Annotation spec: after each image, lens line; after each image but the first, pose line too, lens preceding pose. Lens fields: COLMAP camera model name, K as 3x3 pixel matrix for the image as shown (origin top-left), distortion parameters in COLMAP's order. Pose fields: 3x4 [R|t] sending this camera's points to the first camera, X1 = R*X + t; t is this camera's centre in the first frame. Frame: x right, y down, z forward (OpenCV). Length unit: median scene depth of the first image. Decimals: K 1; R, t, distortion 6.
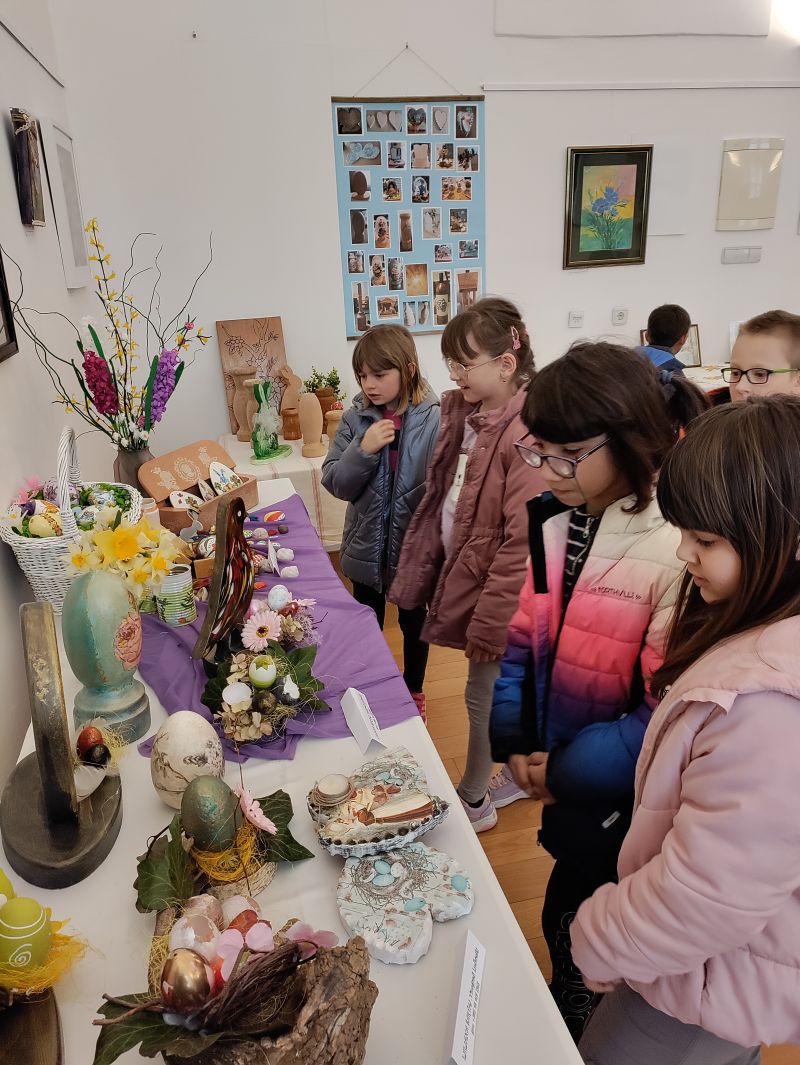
lens RADIAL K [[773.6, 0, 400.0], [0, 773.6, 532.5], [0, 0, 1]] dist [0.034087, -0.008114]
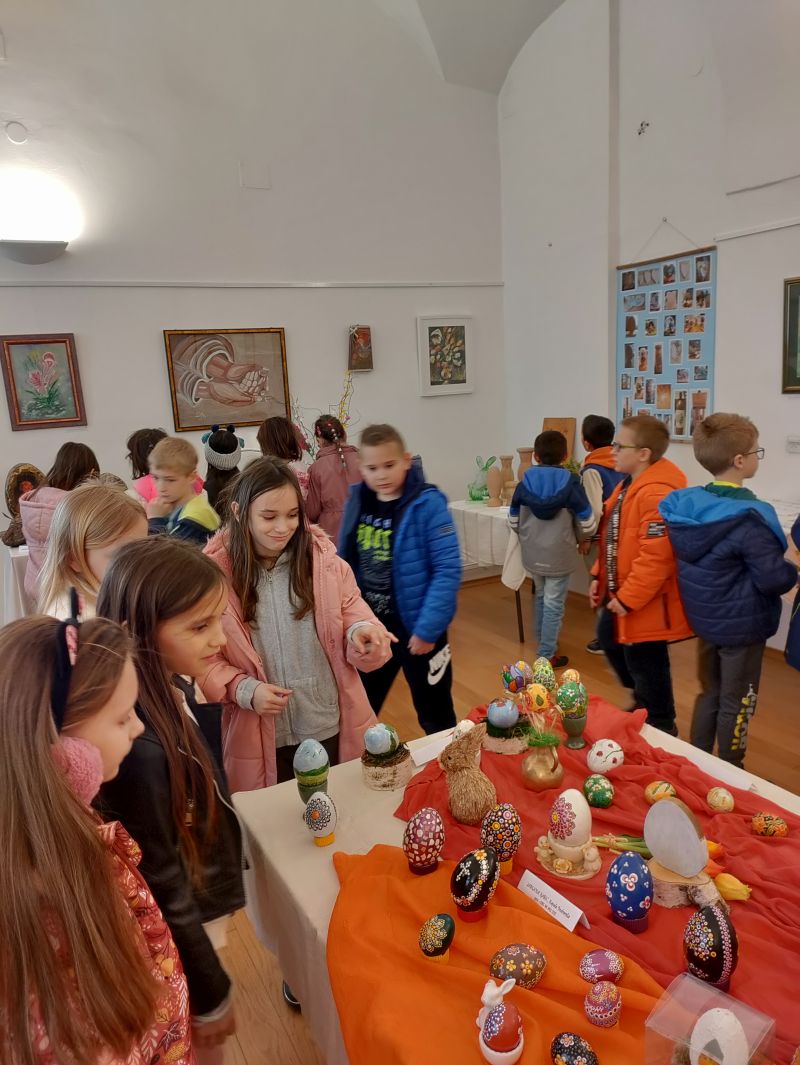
lens RADIAL K [[773.6, 0, 400.0], [0, 773.6, 532.5], [0, 0, 1]] dist [0.034087, -0.008114]
pose [[0.278762, 0.218286, -0.935224, 1.120237], [-0.279661, 0.950072, 0.138394, -0.184095], [0.918739, 0.222967, 0.325890, 0.287496]]
